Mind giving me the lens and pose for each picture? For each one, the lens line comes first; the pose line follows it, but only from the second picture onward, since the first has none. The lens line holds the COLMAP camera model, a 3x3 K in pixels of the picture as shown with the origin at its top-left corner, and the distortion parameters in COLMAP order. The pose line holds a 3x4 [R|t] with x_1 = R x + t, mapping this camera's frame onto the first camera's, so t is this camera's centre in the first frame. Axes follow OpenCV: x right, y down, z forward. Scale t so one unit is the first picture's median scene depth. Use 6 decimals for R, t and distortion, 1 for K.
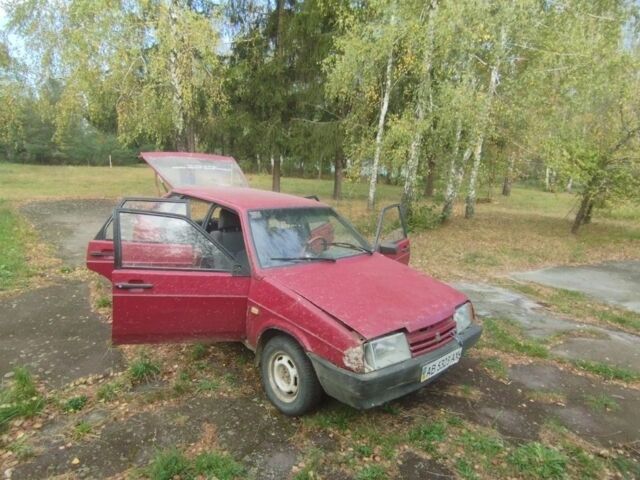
lens RADIAL K [[371.2, 0, 292.3], [0, 371.2, 277.7], [0, 0, 1]] dist [0.003694, 0.001928]
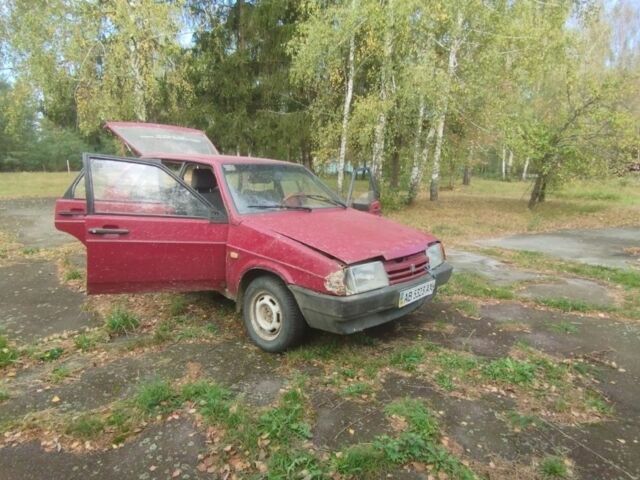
lens RADIAL K [[371.2, 0, 292.3], [0, 371.2, 277.7], [0, 0, 1]] dist [0.003694, 0.001928]
pose [[0.996234, -0.040570, 0.076630, -0.018559], [0.040434, 0.999177, 0.003323, 0.121512], [-0.076702, -0.000212, 0.997054, -0.008759]]
